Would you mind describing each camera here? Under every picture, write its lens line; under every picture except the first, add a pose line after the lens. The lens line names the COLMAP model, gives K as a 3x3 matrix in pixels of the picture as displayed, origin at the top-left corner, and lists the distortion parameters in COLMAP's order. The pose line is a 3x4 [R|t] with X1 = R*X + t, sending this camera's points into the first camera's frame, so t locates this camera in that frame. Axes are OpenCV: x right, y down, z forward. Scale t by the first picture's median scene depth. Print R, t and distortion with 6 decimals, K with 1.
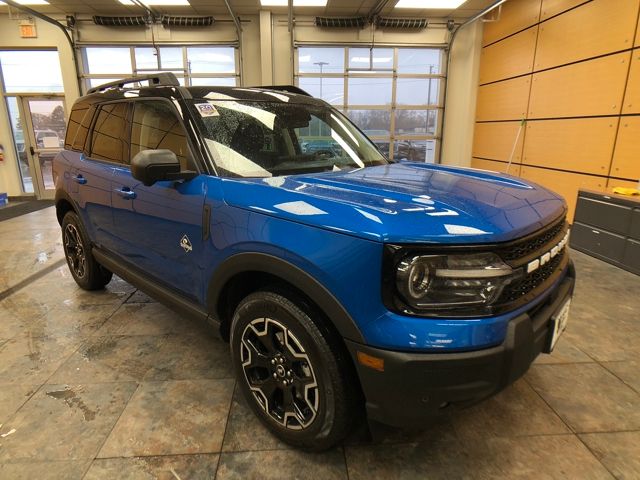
lens RADIAL K [[410.0, 0, 311.7], [0, 410.0, 235.2], [0, 0, 1]] dist [-0.026177, 0.020265]
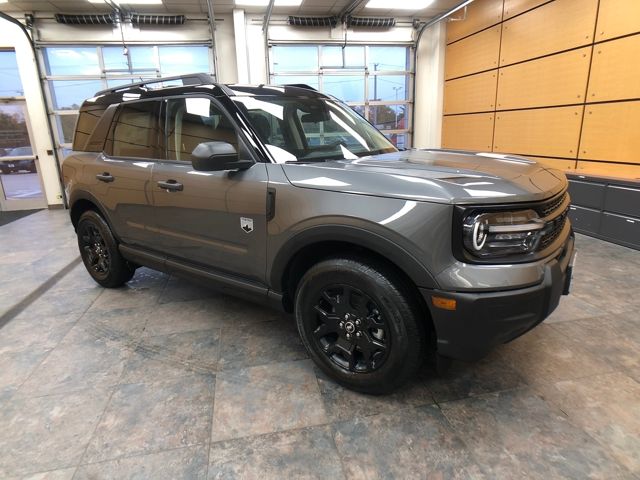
lens RADIAL K [[410.0, 0, 315.8], [0, 410.0, 236.4], [0, 0, 1]] dist [-0.026177, 0.020265]
pose [[0.990099, -0.064249, 0.124806, -0.085825], [0.064033, 0.997931, 0.005747, 0.009999], [-0.124917, 0.002301, 0.992164, -0.012292]]
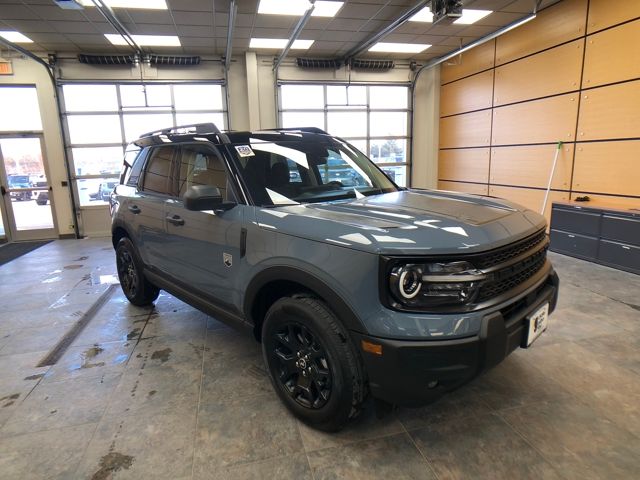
lens RADIAL K [[410.0, 0, 316.7], [0, 410.0, 230.8], [0, 0, 1]] dist [-0.026177, 0.020265]
pose [[0.982979, -0.059387, 0.173853, -0.156182], [0.072515, 0.994897, -0.070158, 0.003519], [-0.168800, 0.081571, 0.982269, -0.042346]]
